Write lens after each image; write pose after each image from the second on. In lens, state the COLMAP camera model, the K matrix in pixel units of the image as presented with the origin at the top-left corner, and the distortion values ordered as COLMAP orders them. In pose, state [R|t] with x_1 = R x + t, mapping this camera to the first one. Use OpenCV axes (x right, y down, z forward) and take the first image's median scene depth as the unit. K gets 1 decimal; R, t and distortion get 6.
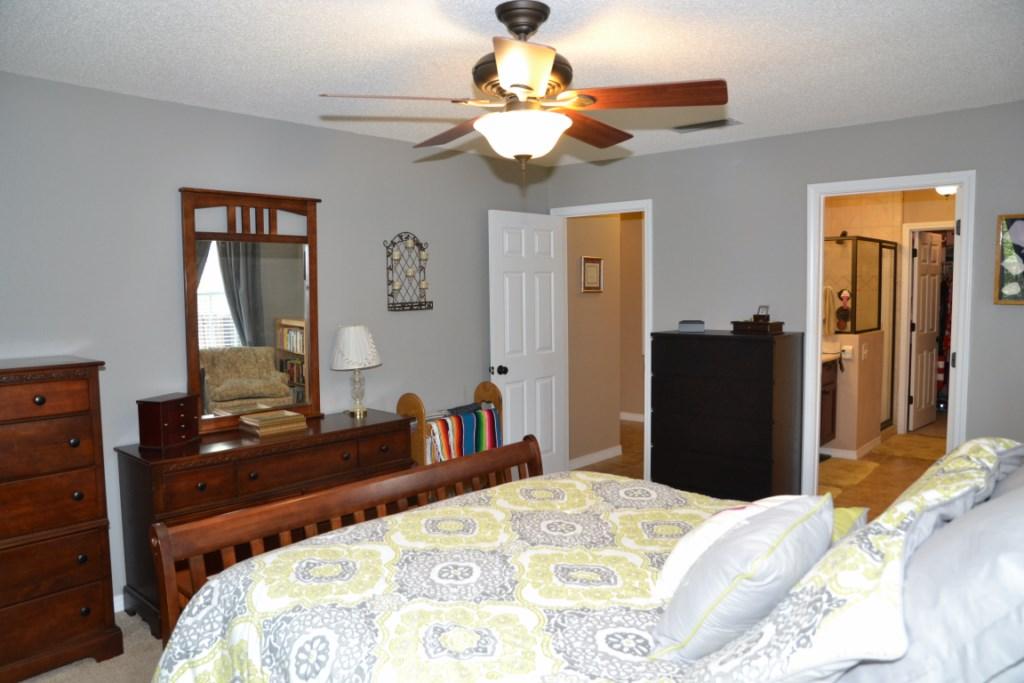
lens RADIAL K [[721.4, 0, 512.0], [0, 721.4, 341.5], [0, 0, 1]] dist [-0.116405, 0.087161]
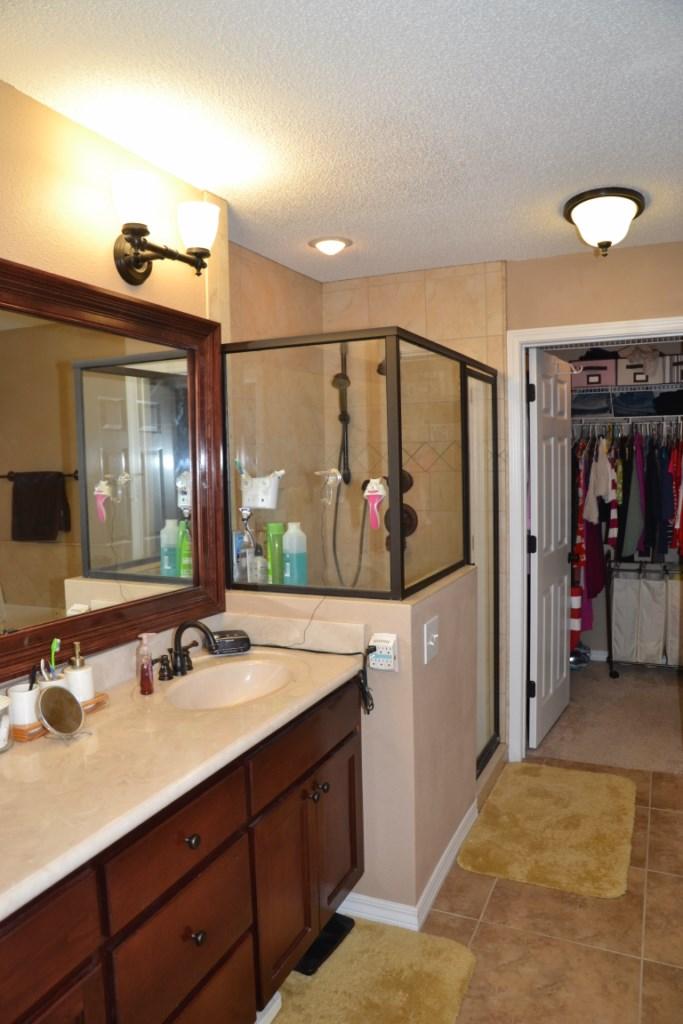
lens RADIAL K [[721.4, 0, 343.2], [0, 721.4, 519.4], [0, 0, 1]] dist [-0.116405, 0.087161]
pose [[0.955423, -0.038236, 0.292754, 0.303963], [0.036329, 0.999268, 0.011949, -0.049490], [-0.292996, -0.000781, 0.956113, 0.566964]]
